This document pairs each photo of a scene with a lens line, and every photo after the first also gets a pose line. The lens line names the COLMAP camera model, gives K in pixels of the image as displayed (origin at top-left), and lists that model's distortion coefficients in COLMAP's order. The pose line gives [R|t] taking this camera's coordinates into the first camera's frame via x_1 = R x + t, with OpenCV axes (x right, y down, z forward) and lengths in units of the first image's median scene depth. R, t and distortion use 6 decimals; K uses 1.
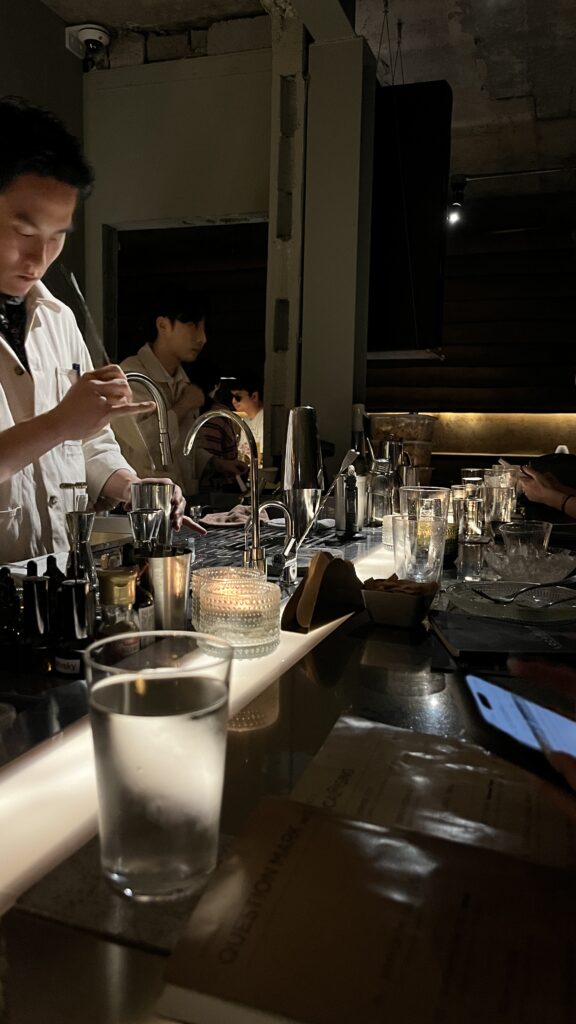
lens RADIAL K [[801.9, 0, 288.0], [0, 801.9, 512.0], [0, 0, 1]] dist [0.007342, -0.011936]
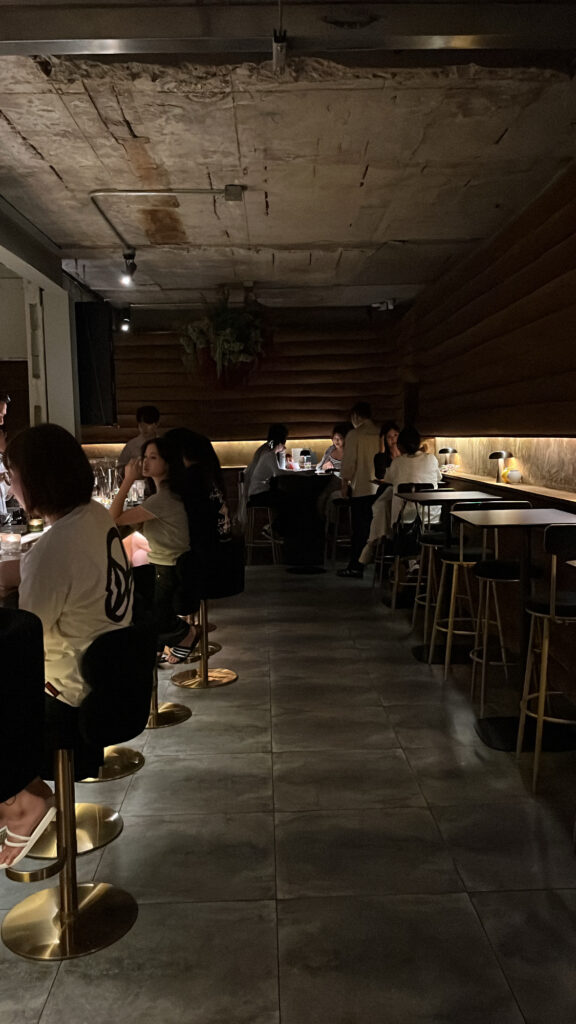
lens RADIAL K [[823.8, 0, 291.1], [0, 823.8, 524.5], [0, 0, 1]] dist [0.061178, -0.071884]
pose [[0.937648, -0.072495, 0.339944, -0.149580], [0.070272, 0.997350, 0.018863, 0.052162], [-0.340410, 0.006201, 0.940257, -1.312747]]
